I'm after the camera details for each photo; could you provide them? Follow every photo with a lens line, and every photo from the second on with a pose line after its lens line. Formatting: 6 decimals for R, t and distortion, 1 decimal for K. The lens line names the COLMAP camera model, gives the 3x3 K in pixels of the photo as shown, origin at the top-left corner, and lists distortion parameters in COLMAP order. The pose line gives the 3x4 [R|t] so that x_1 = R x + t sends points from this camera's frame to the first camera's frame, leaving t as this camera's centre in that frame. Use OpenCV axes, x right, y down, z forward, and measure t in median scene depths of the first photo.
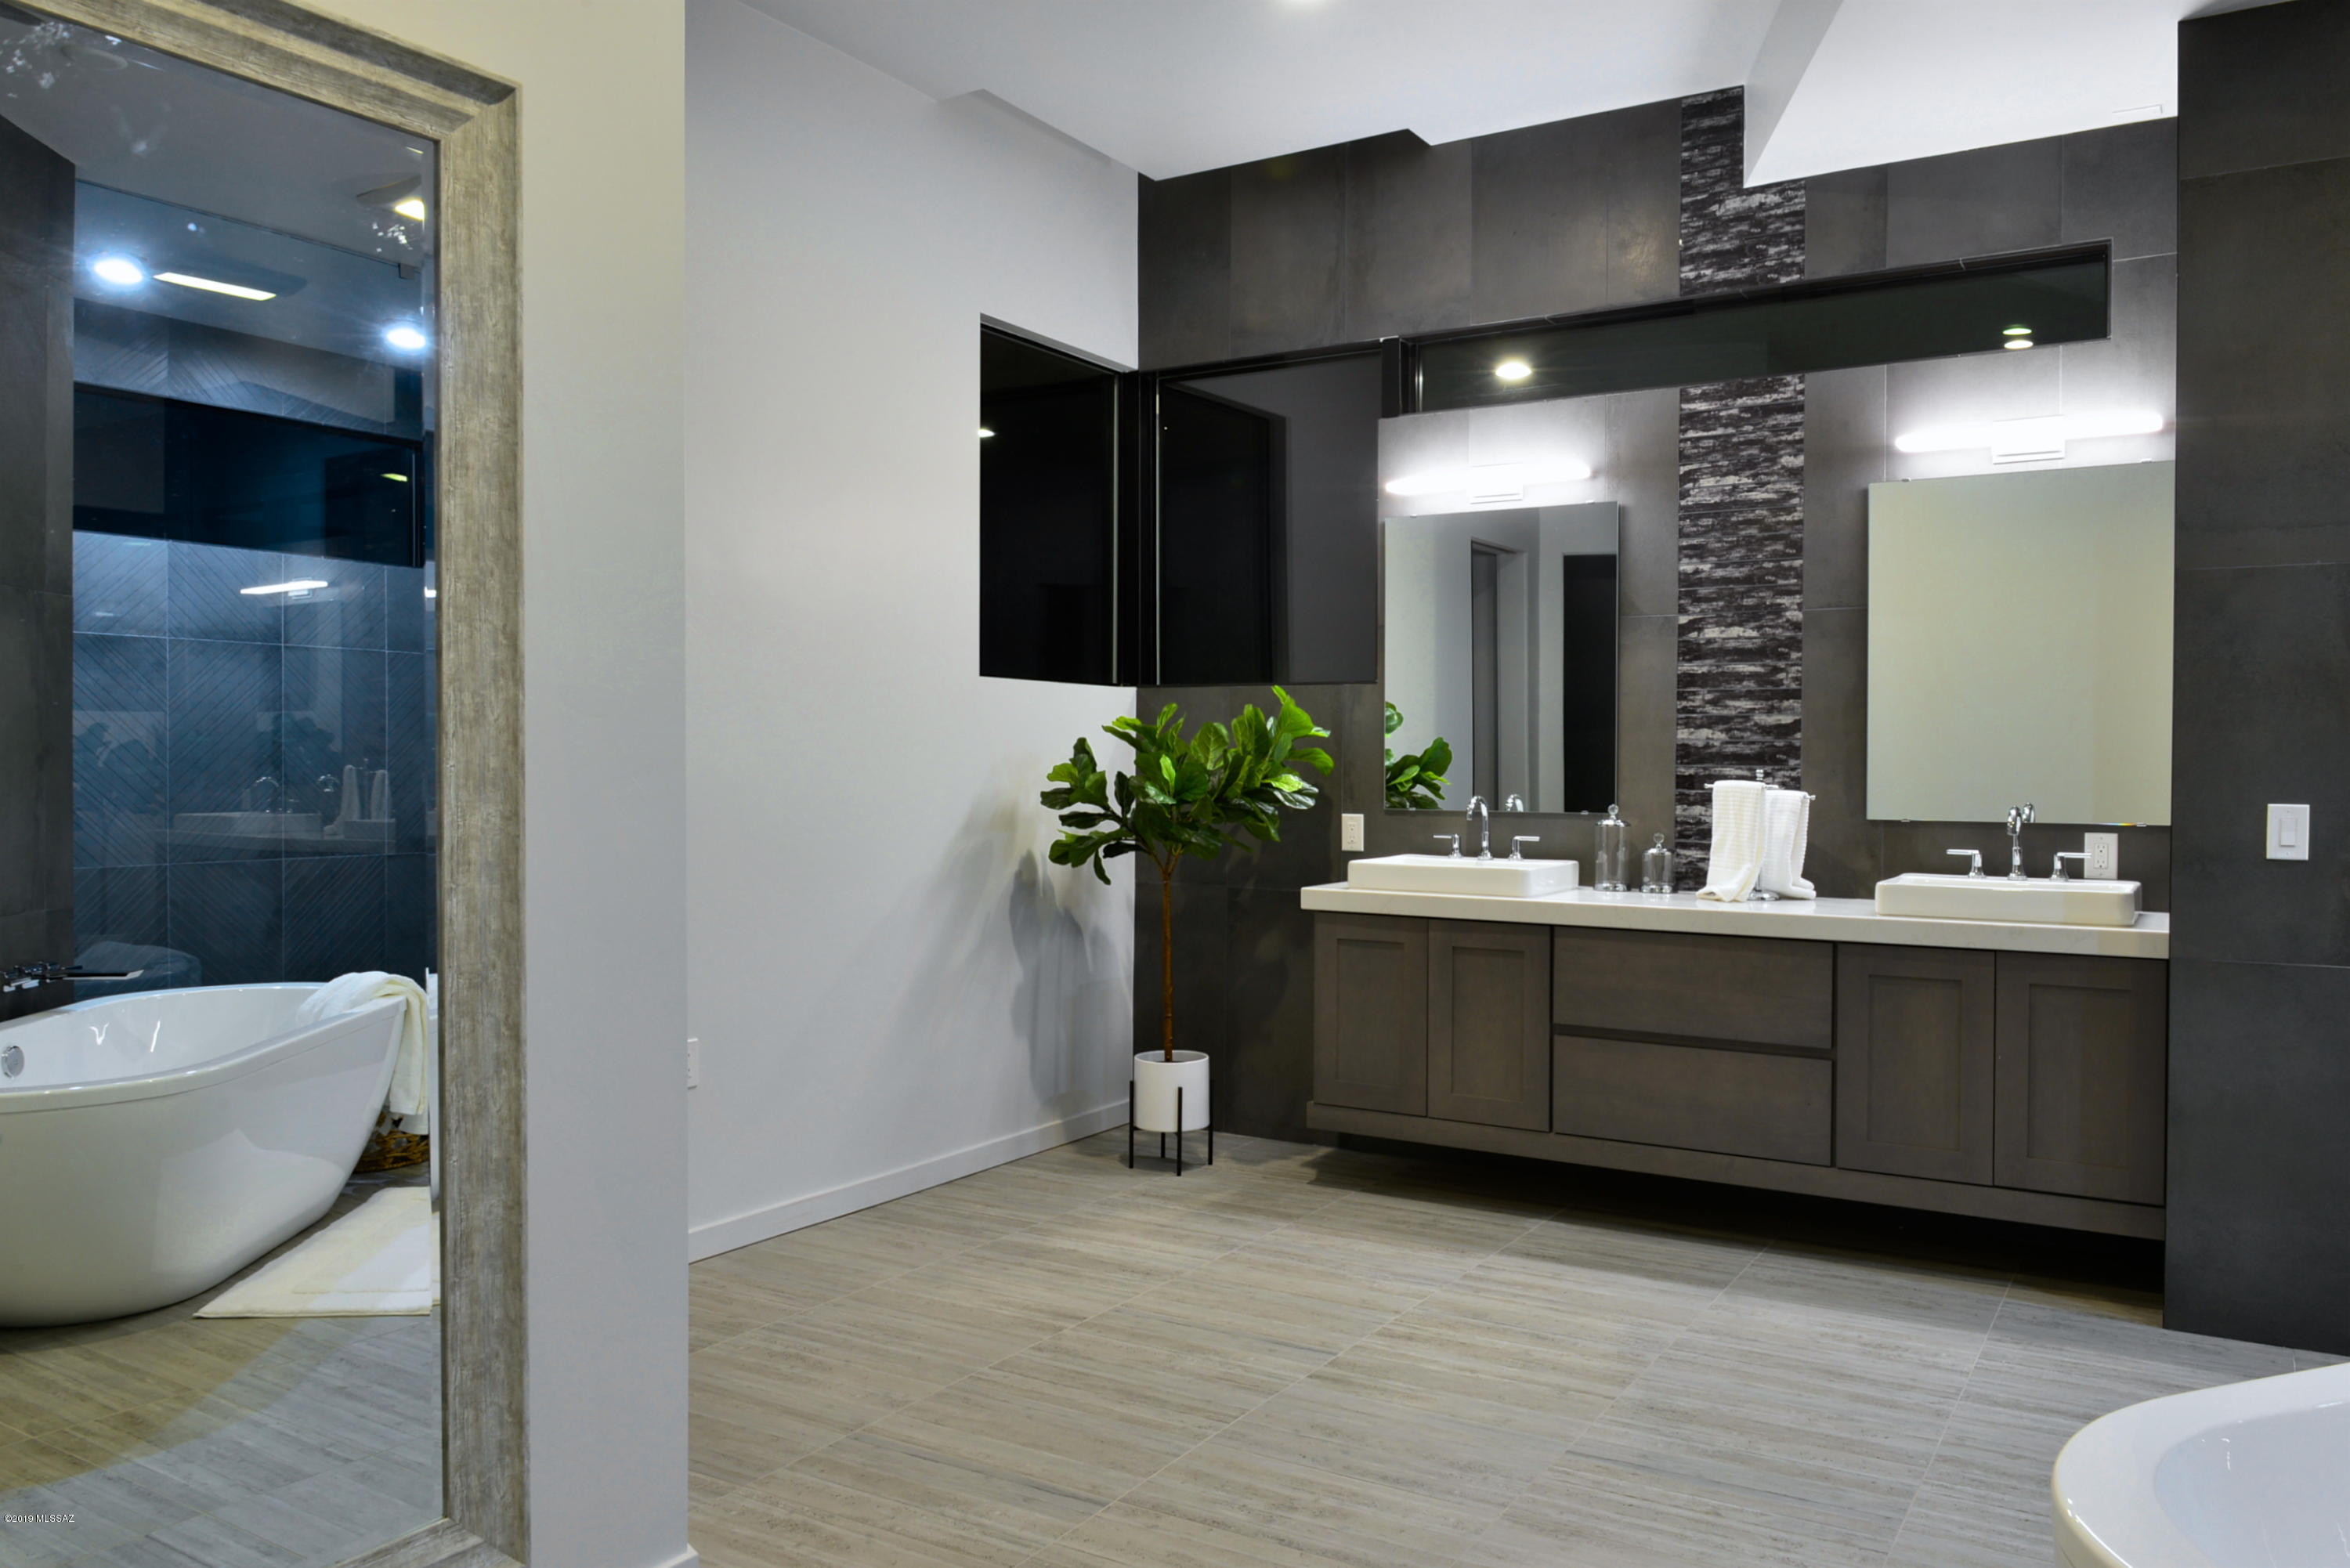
lens RADIAL K [[1711.3, 0, 1186.8], [0, 1711.3, 781.0], [0, 0, 1]] dist [-0.005664, -0.010468]
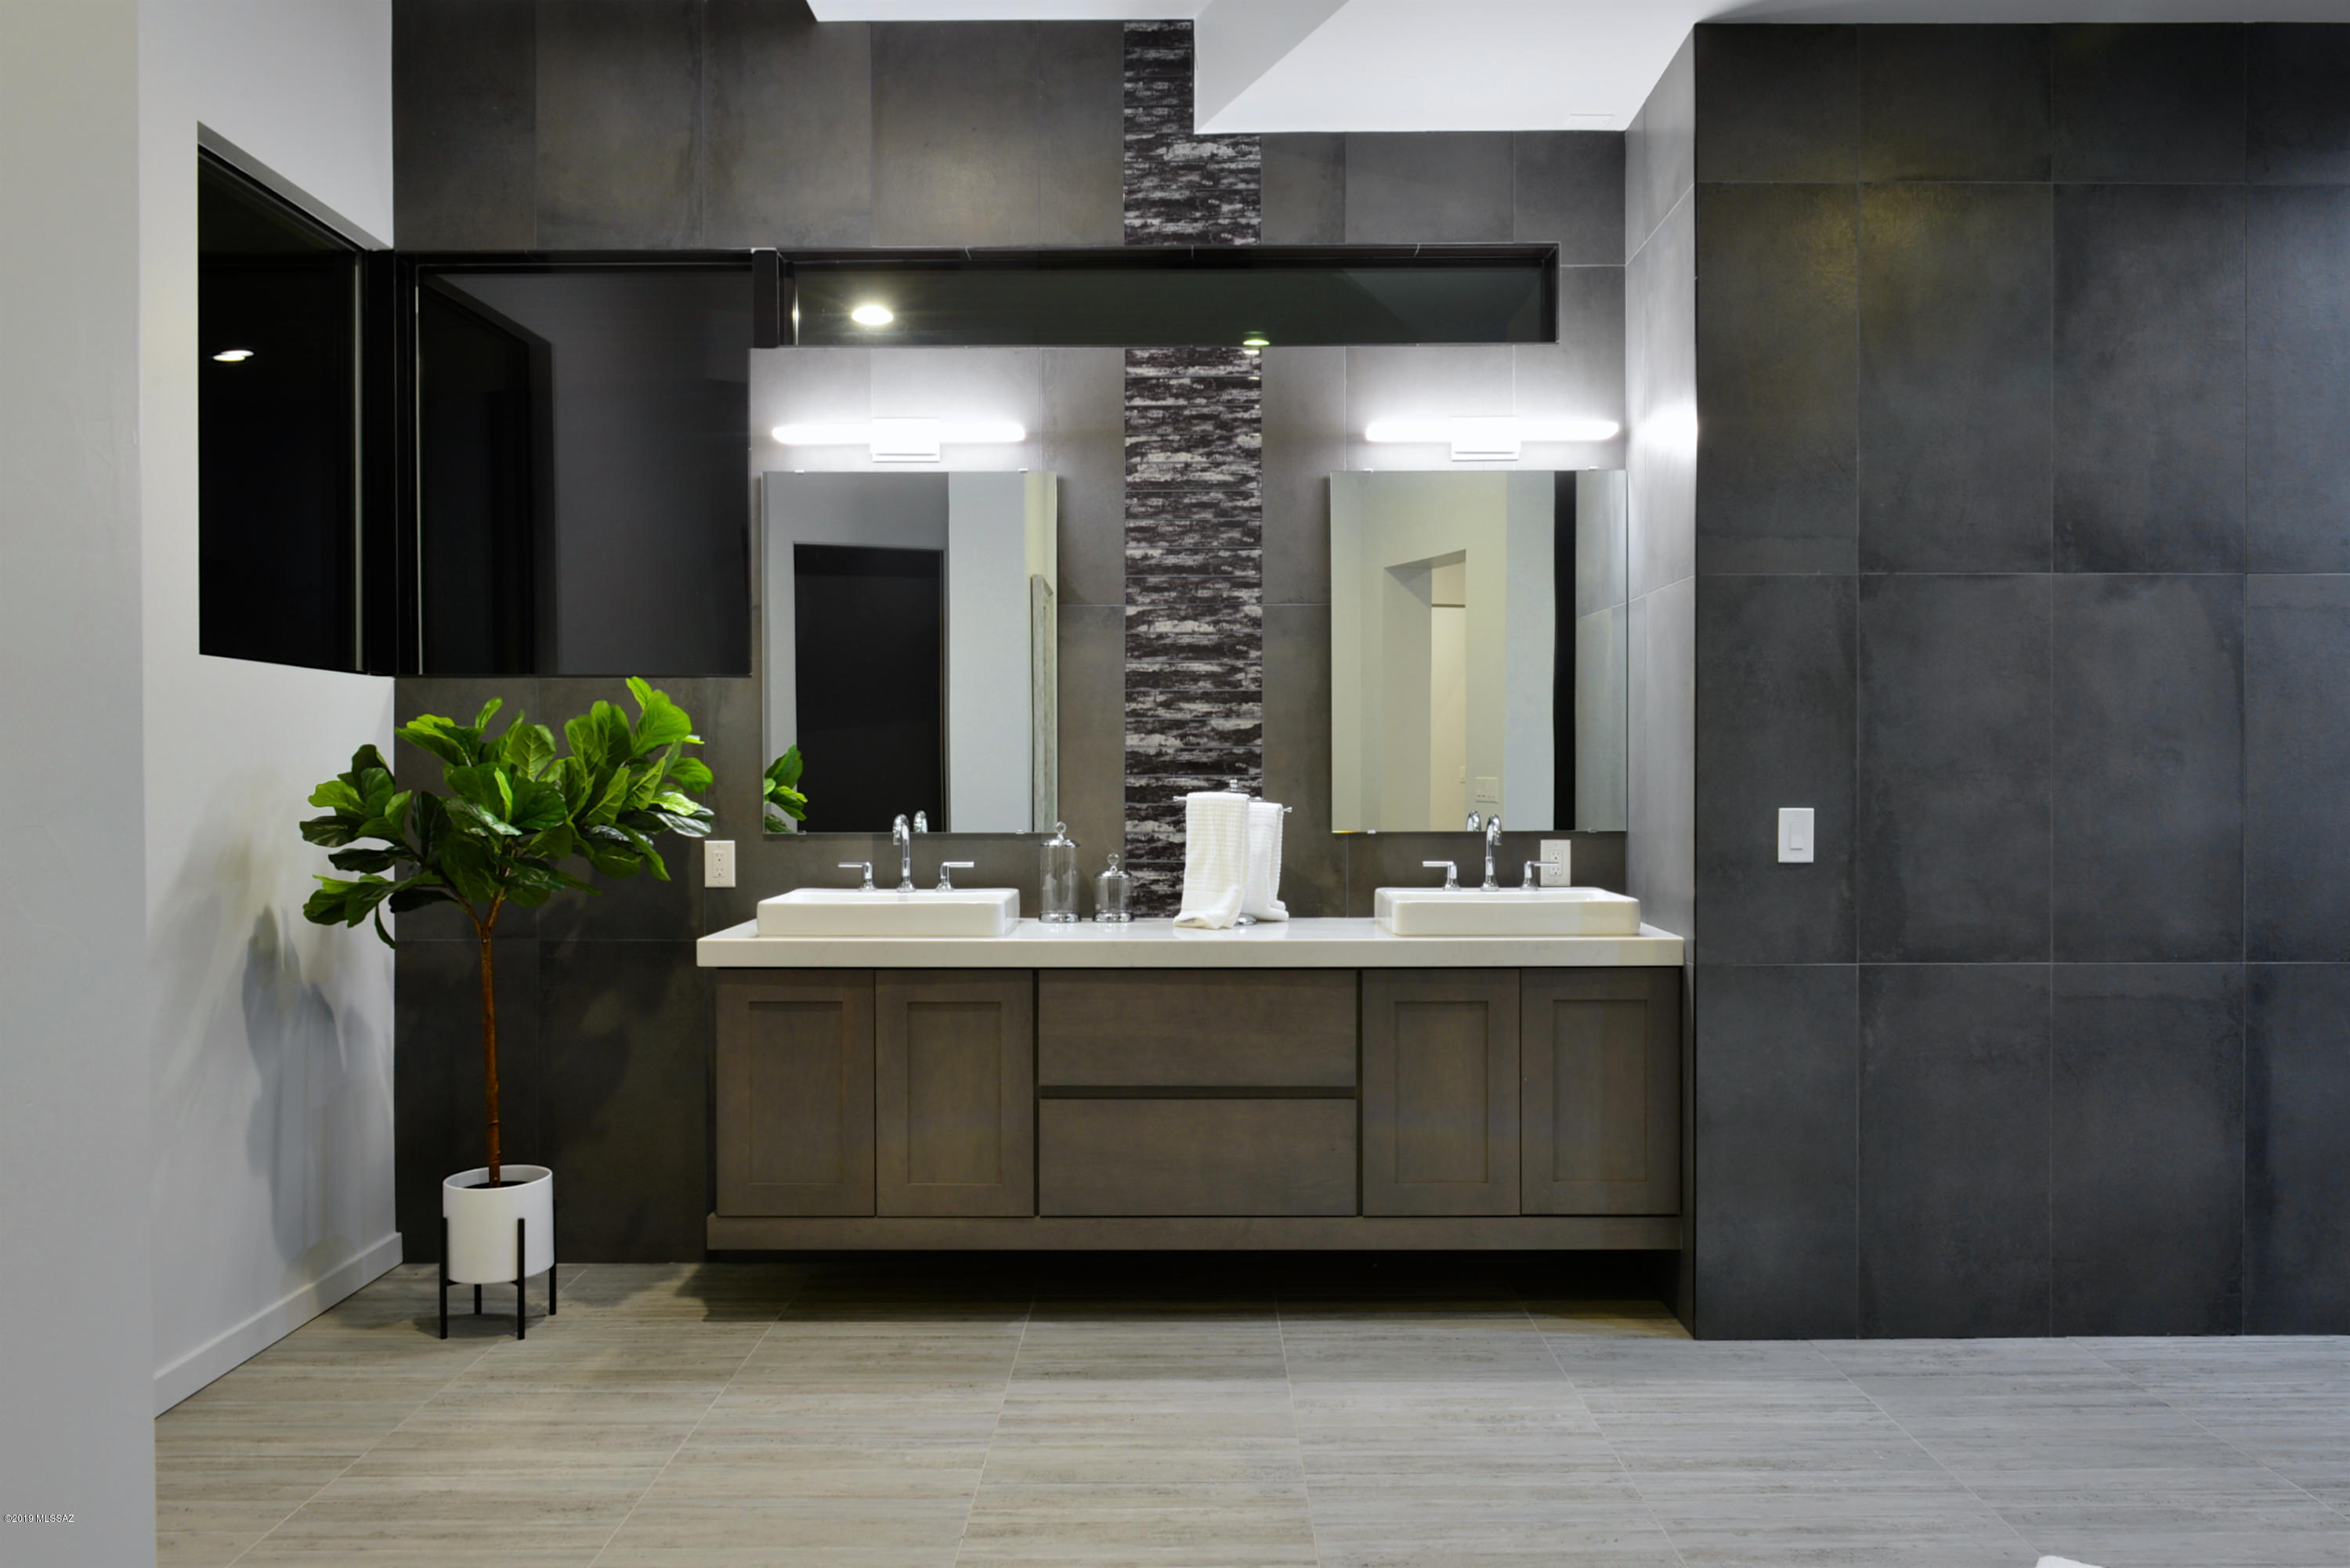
lens RADIAL K [[1711.3, 0, 1186.8], [0, 1711.3, 781.0], [0, 0, 1]] dist [-0.005664, -0.010468]
pose [[0.854180, -0.010490, 0.519872, -0.150304], [0.013987, 0.999898, -0.002805, -0.003654], [-0.519790, 0.009667, 0.854239, 0.237110]]
